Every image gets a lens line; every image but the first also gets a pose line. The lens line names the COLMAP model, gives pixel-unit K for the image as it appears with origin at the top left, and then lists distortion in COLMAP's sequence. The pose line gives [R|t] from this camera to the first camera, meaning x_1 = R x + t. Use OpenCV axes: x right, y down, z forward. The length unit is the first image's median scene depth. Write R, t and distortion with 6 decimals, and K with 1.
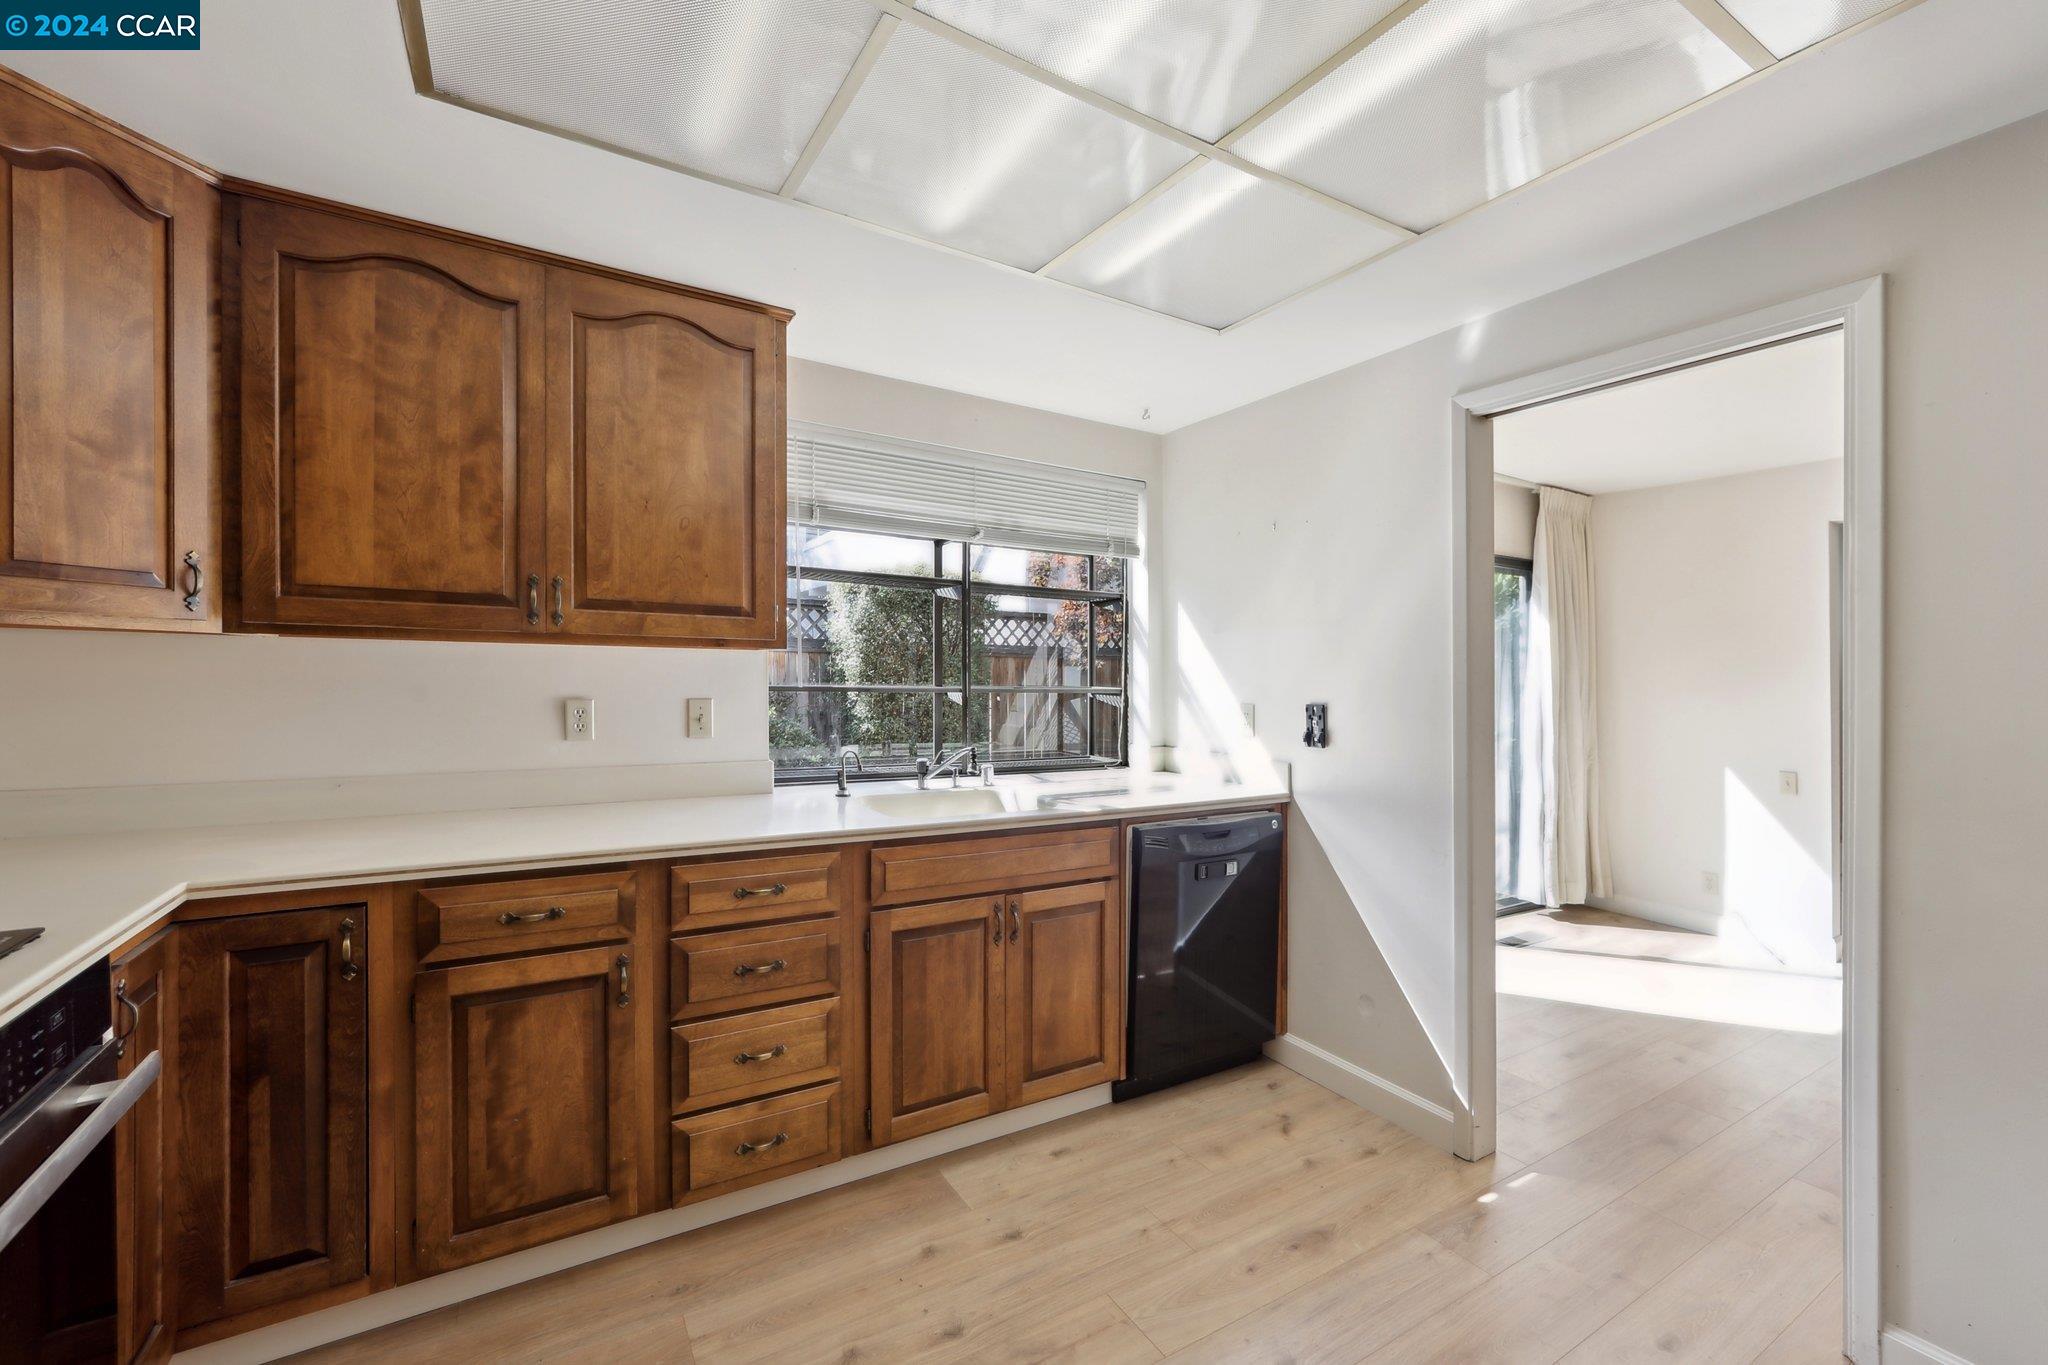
lens RADIAL K [[830.4, 0, 964.0], [0, 830.4, 682.1], [0, 0, 1]] dist [-0.010101, 0.001625]
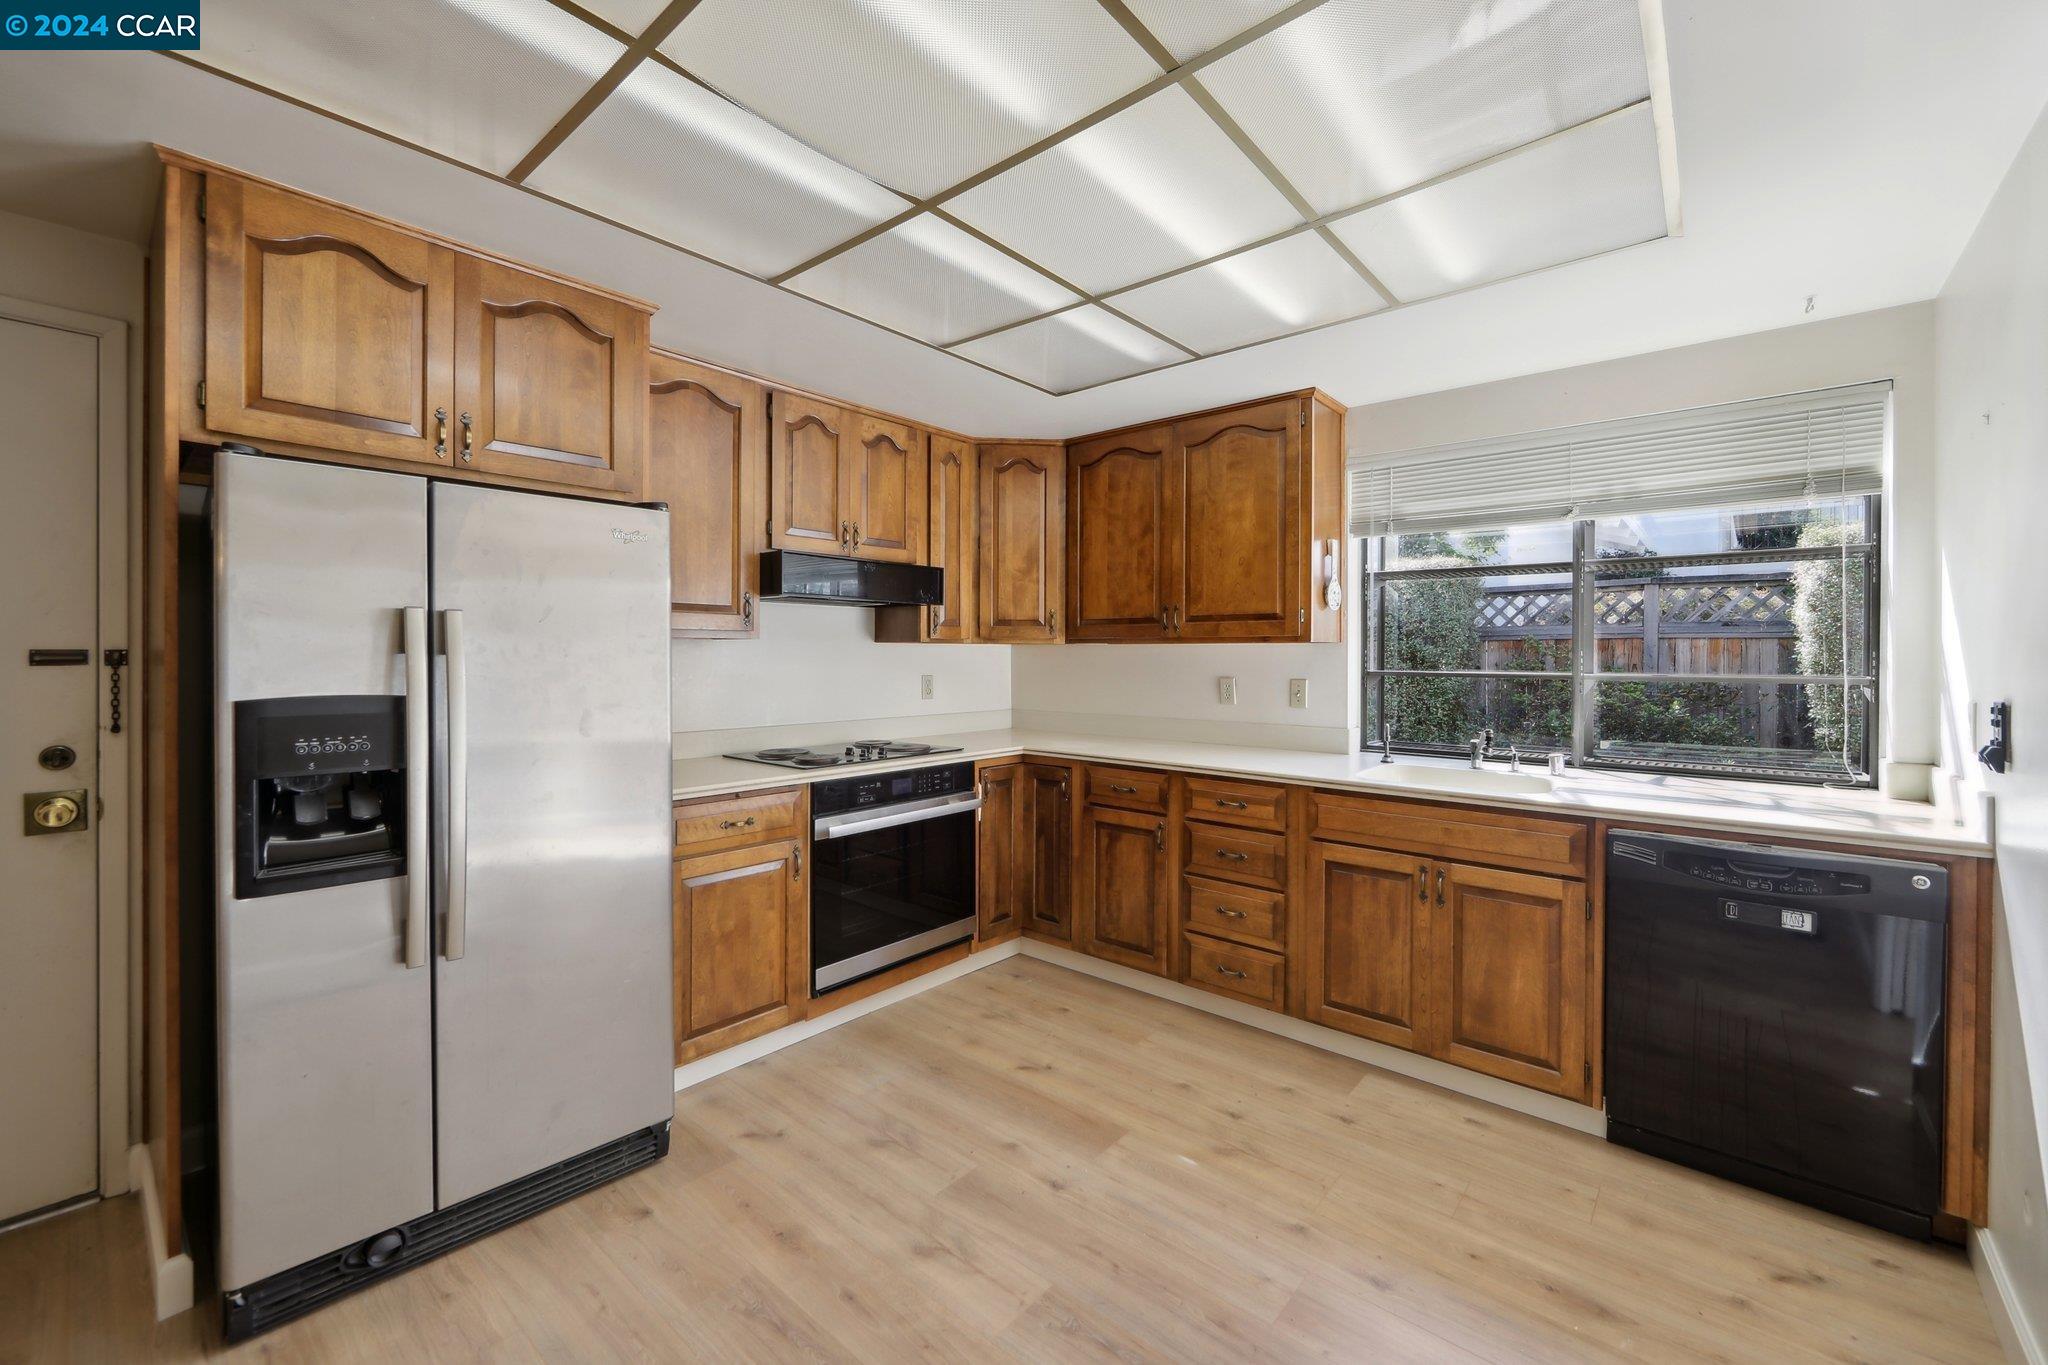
lens RADIAL K [[830.4, 0, 1025.6], [0, 830.4, 676.8], [0, 0, 1]] dist [-0.010101, 0.001625]
pose [[0.317113, 0.009571, -0.948339, 1.015669], [-0.007919, 0.999941, 0.007443, 0.011719], [0.948355, 0.005150, 0.317170, 0.157013]]
